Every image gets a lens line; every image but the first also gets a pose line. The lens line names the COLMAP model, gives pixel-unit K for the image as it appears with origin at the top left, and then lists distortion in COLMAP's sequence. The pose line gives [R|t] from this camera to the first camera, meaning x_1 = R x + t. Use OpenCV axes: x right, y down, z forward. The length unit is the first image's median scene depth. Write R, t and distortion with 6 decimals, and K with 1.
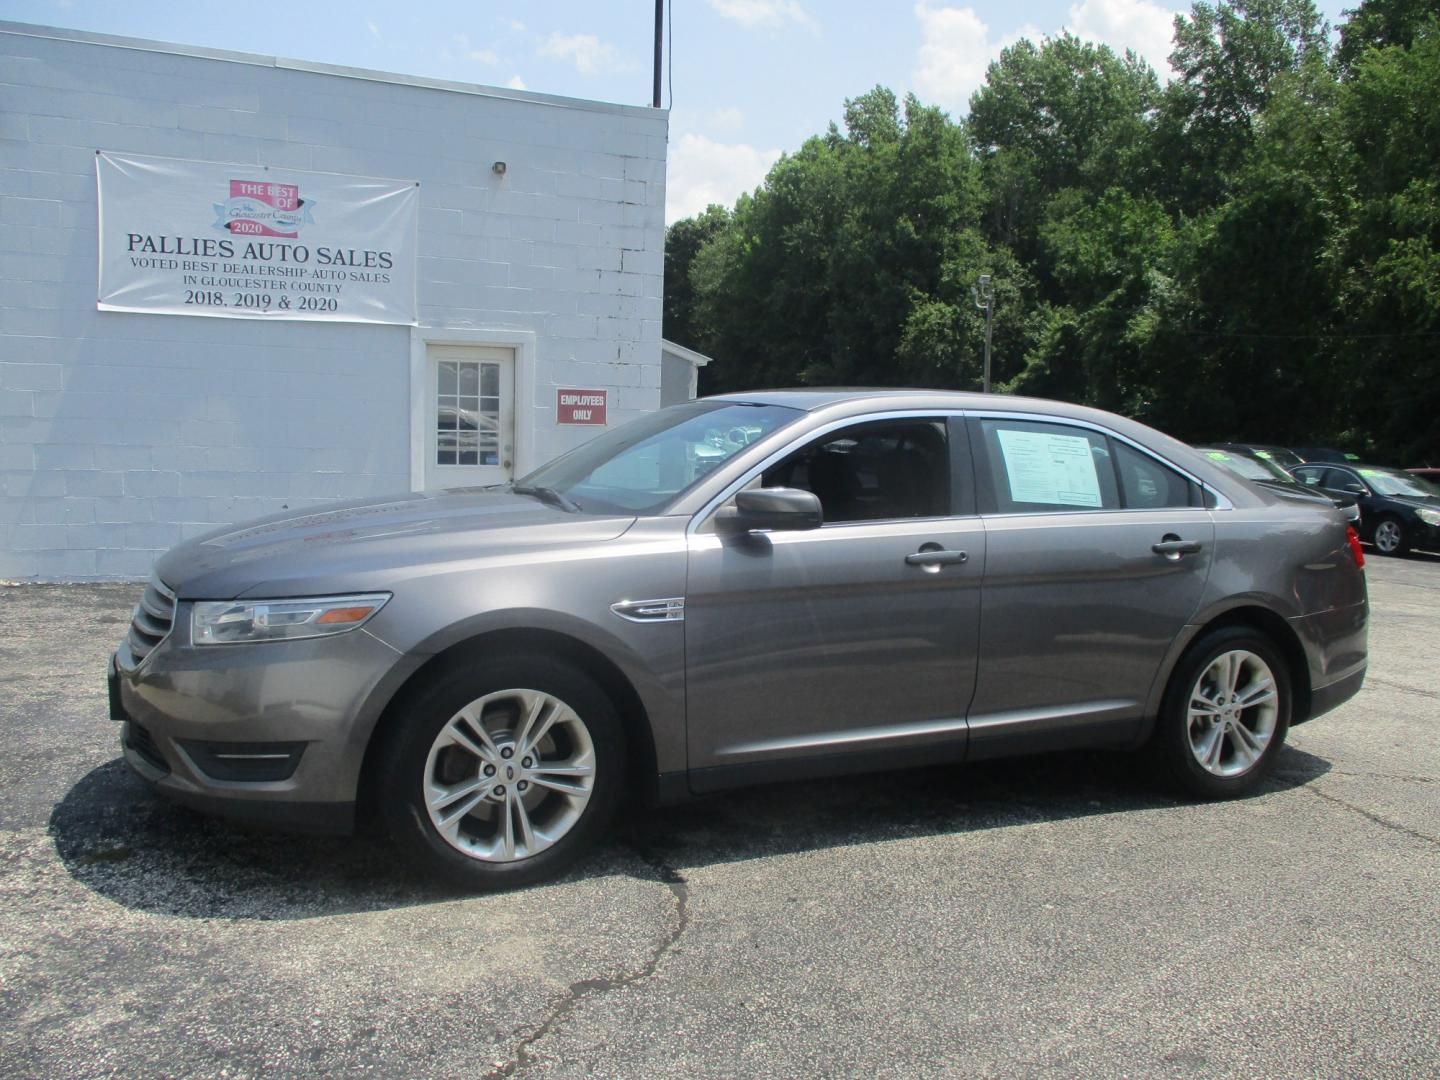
lens RADIAL K [[1200.4, 0, 720.0], [0, 1200.4, 540.0], [0, 0, 1]] dist [-0.029923, 0.007438]
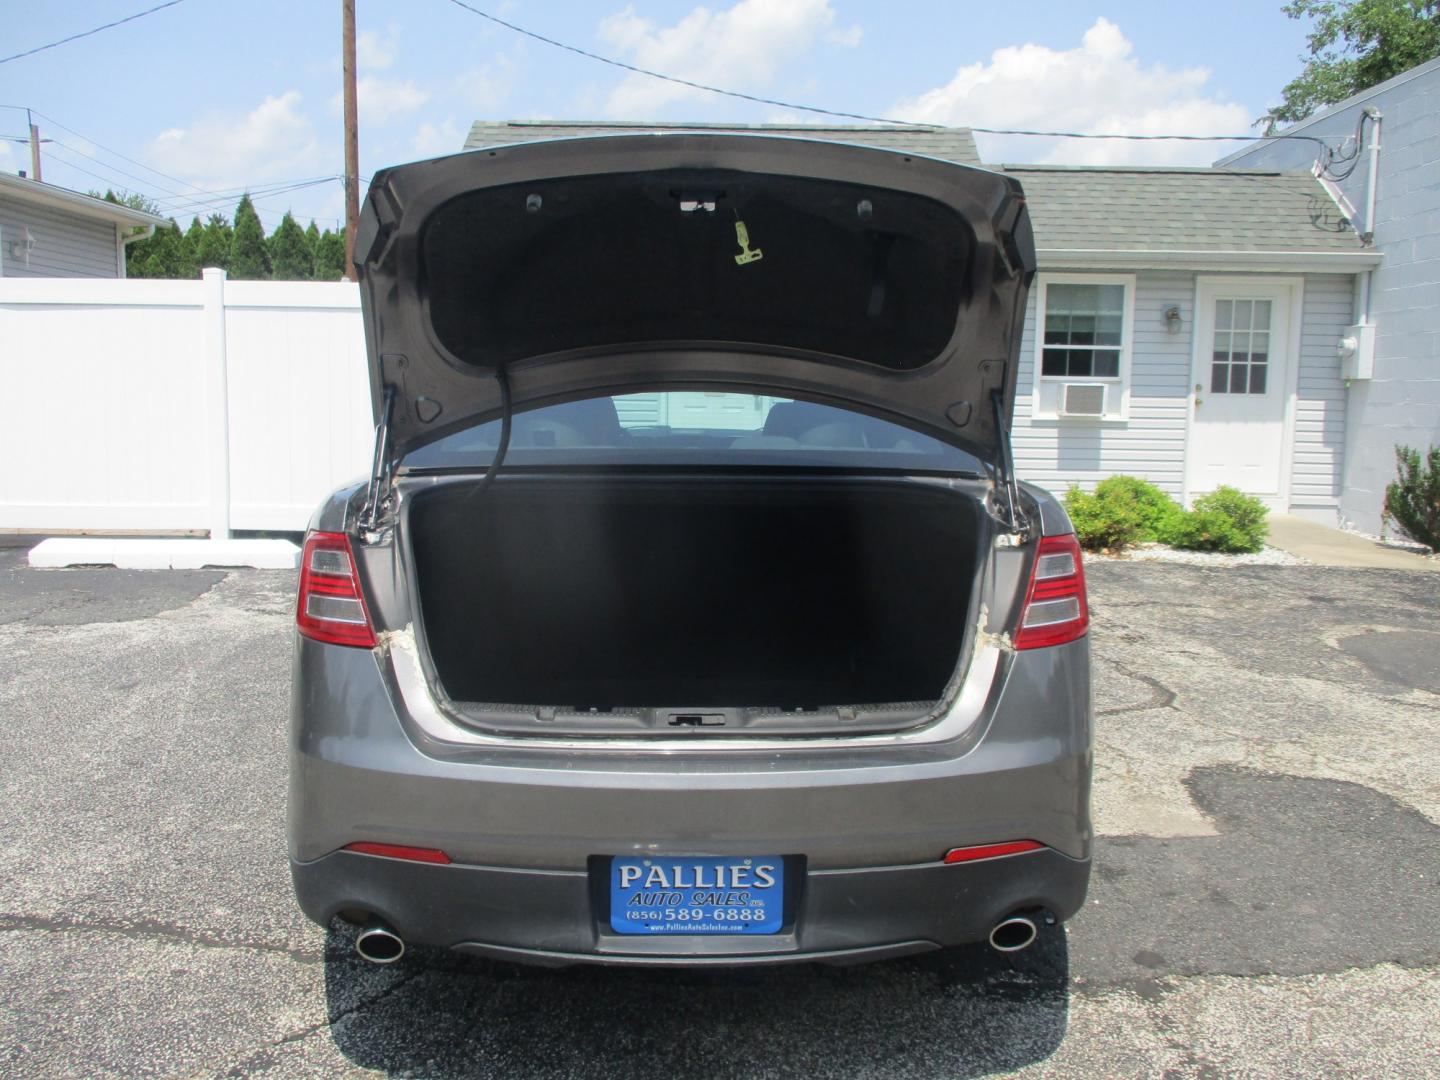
lens RADIAL K [[1200.4, 0, 720.0], [0, 1200.4, 540.0], [0, 0, 1]] dist [-0.029923, 0.007438]
pose [[-0.408383, 0.080572, -0.909248, 0.468962], [-0.113453, 0.983893, 0.138143, -0.048551], [0.905733, 0.159572, -0.392664, 0.696712]]
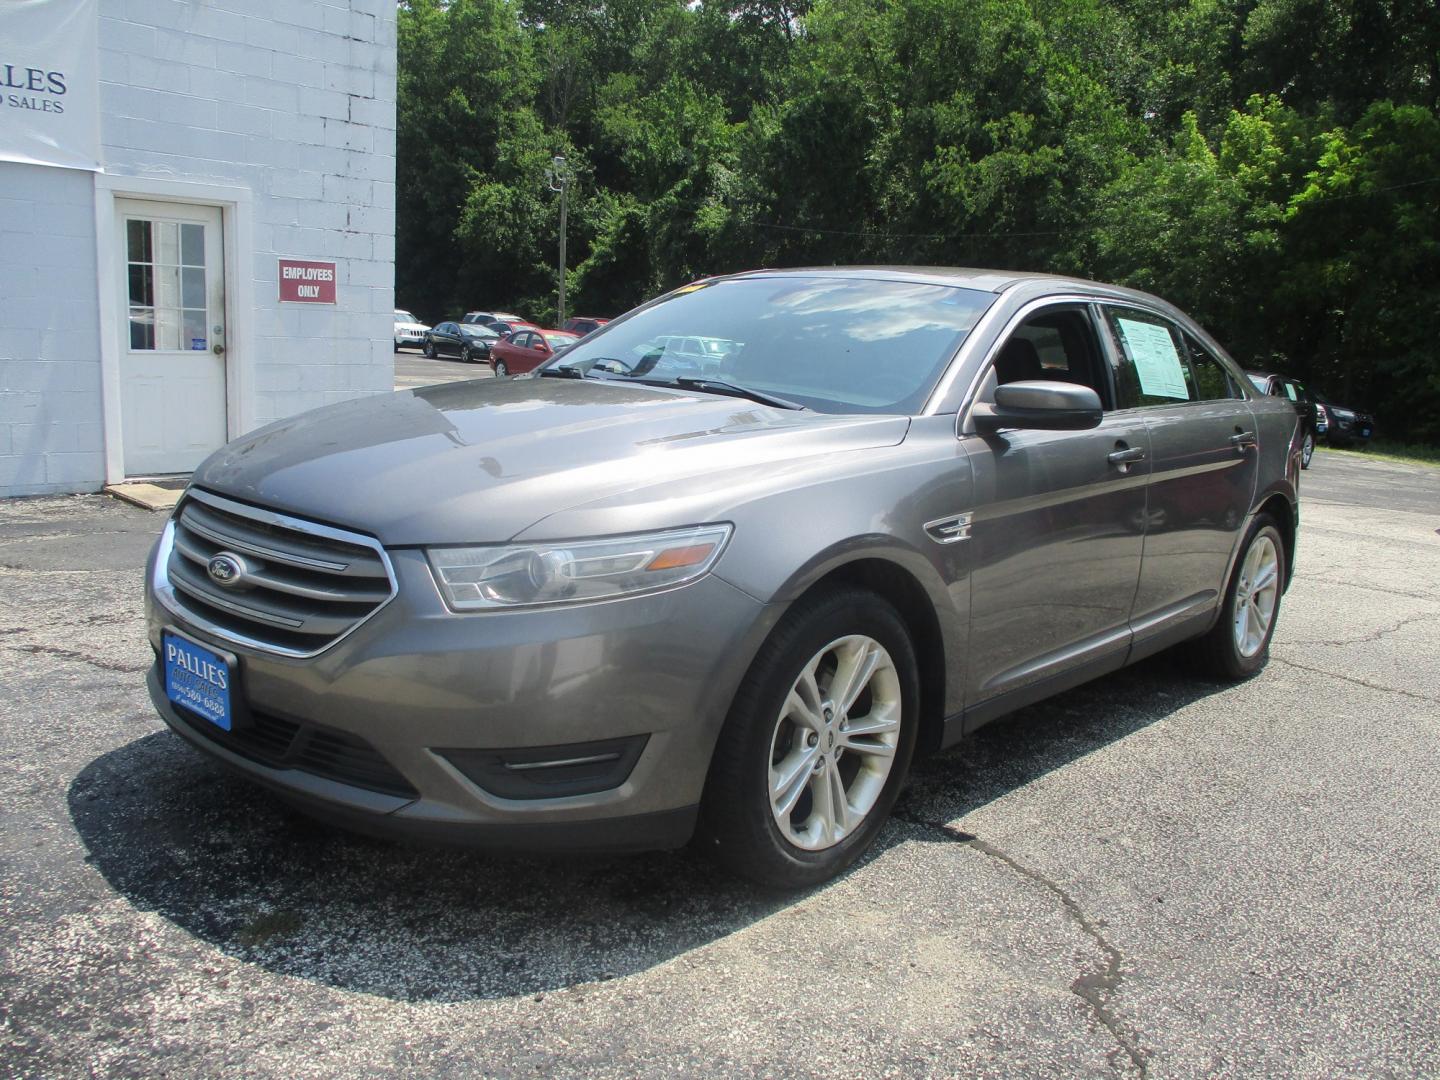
lens RADIAL K [[1200.4, 0, 720.0], [0, 1200.4, 540.0], [0, 0, 1]] dist [-0.029923, 0.007438]
pose [[0.925348, -0.052736, 0.375432, -0.186918], [0.017748, 0.995218, 0.096051, -0.005600], [-0.378702, -0.082217, 0.921860, 0.104692]]
